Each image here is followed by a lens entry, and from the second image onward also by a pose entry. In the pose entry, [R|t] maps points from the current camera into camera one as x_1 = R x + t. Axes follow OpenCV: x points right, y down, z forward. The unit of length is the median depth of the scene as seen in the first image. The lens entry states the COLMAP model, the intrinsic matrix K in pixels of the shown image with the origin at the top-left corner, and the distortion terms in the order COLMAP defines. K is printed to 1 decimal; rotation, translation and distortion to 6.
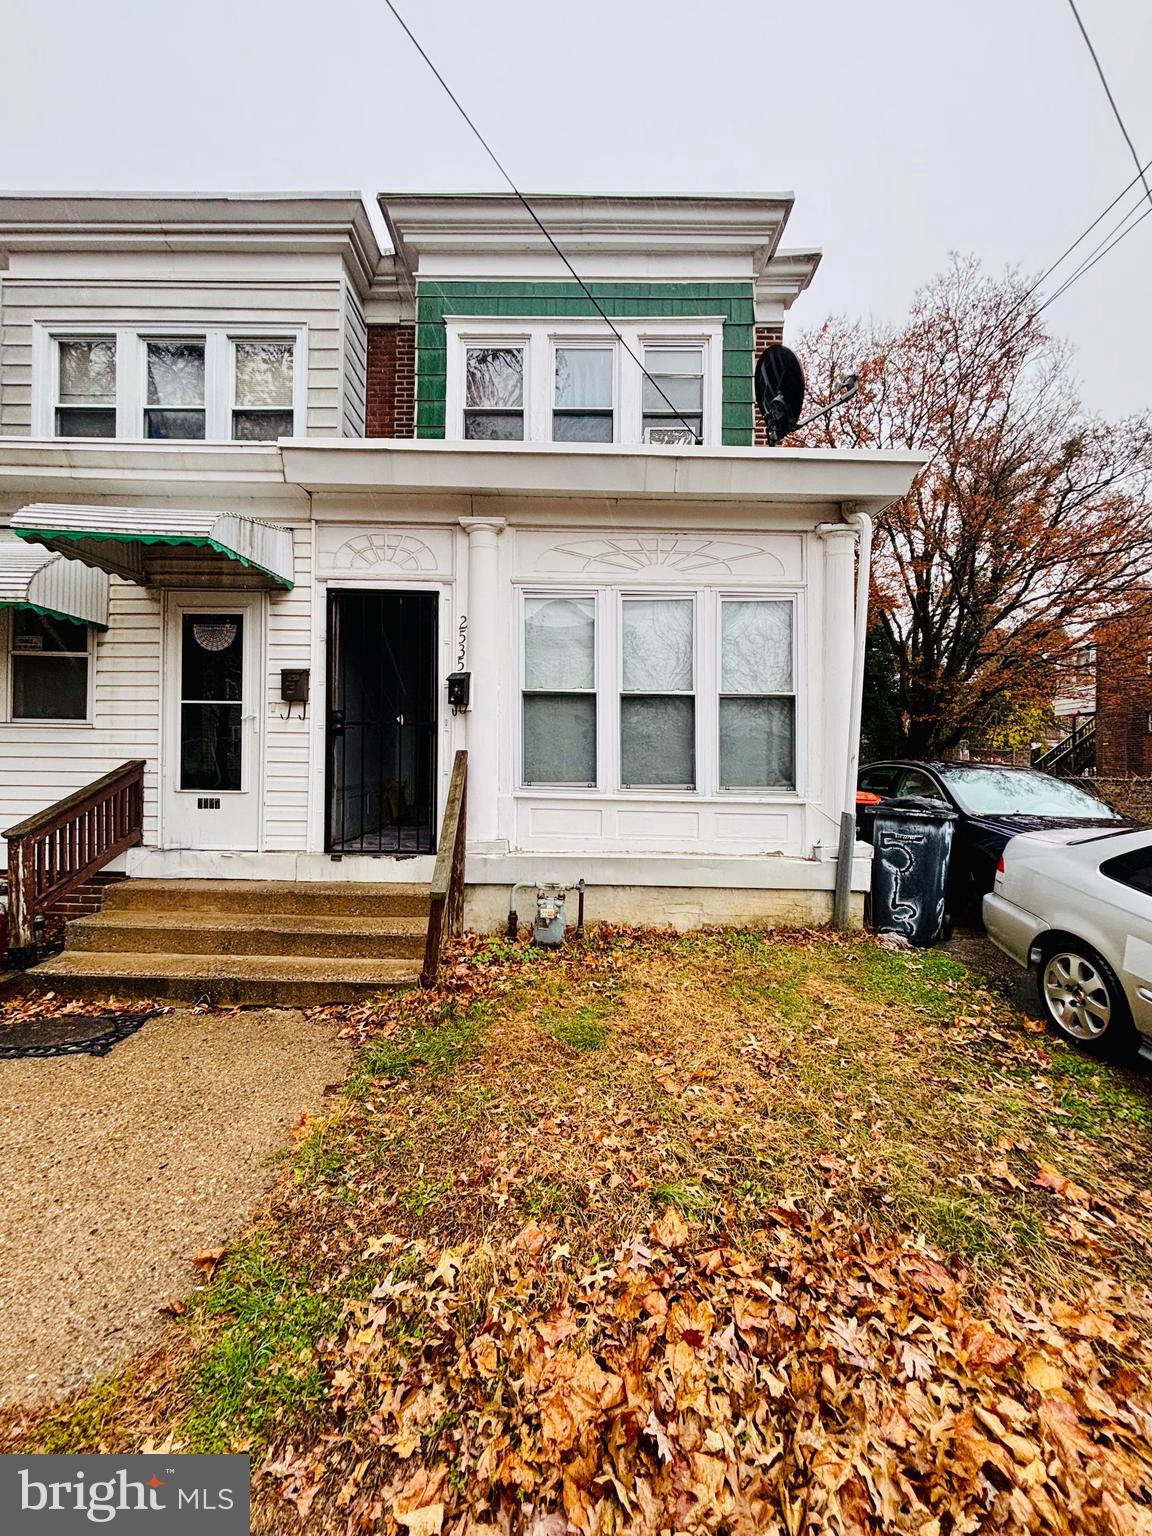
lens RADIAL K [[620.4, 0, 572.6], [0, 620.4, 771.1], [0, 0, 1]] dist [-0.003189, 0.000507]
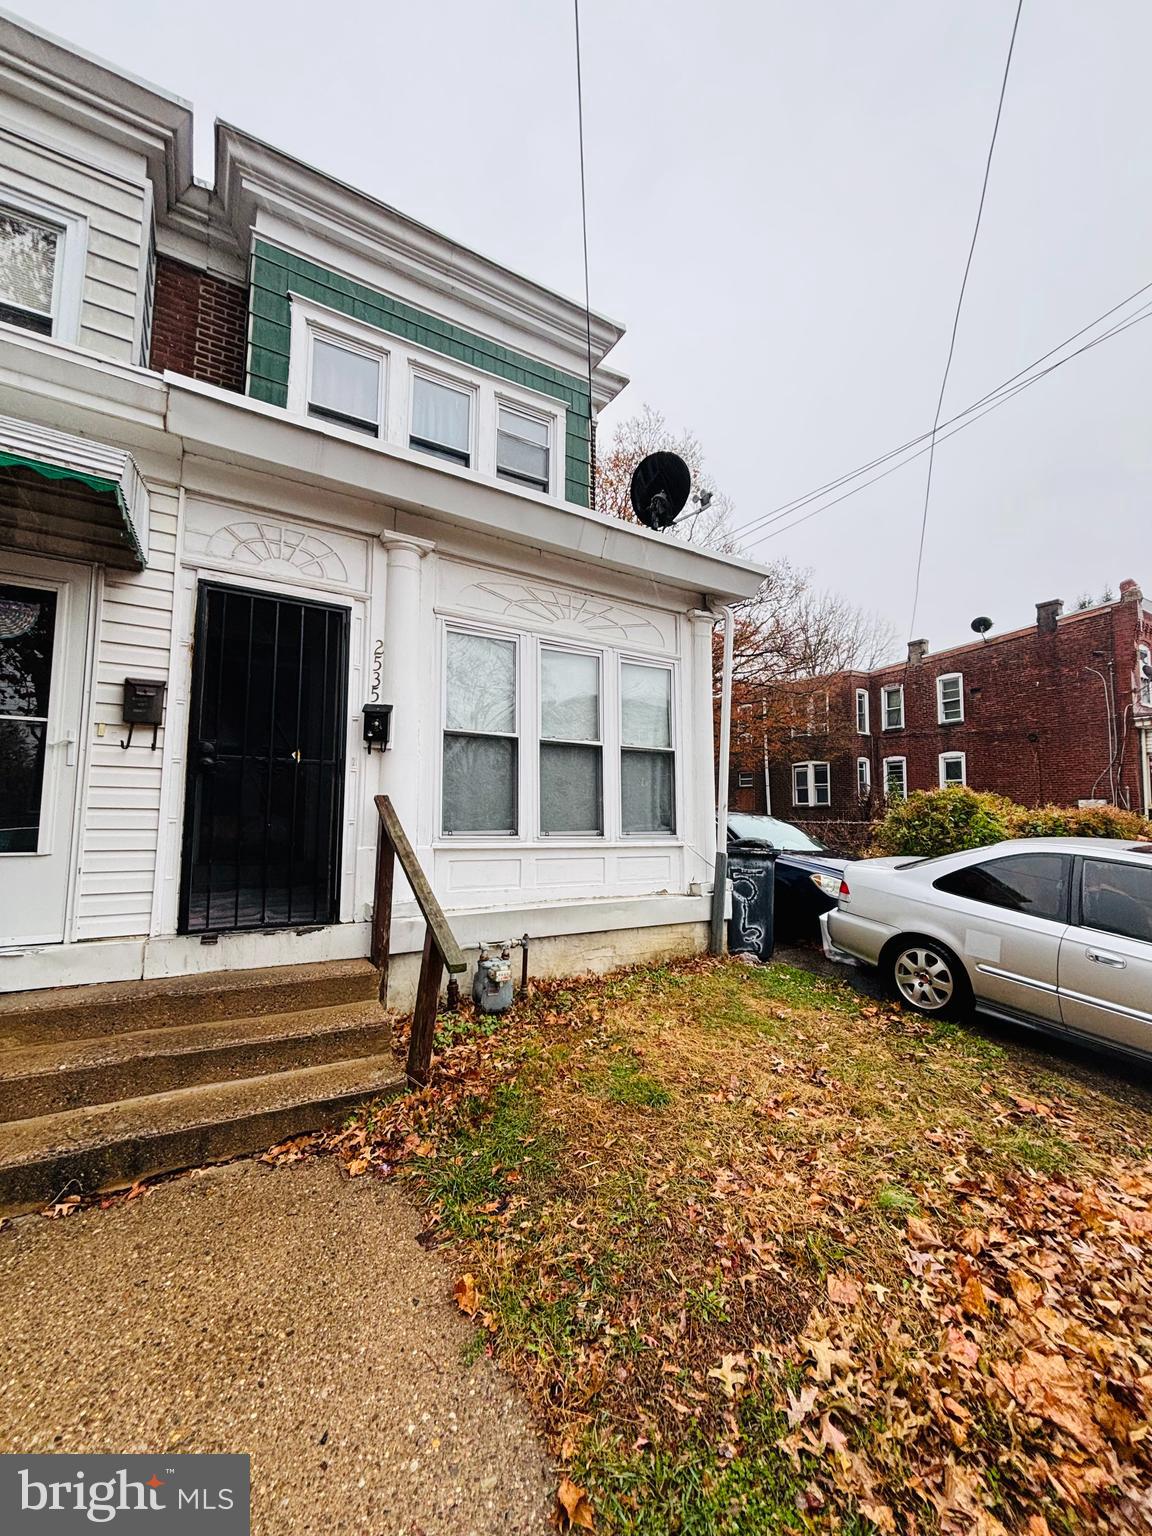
lens RADIAL K [[620.4, 0, 576.0], [0, 620.4, 769.8], [0, 0, 1]] dist [-0.003189, 0.000507]
pose [[0.848046, 0.035090, 0.528759, -0.399722], [0.003700, 0.997389, -0.072123, -0.006246], [-0.529909, 0.063120, 0.845702, 0.132677]]
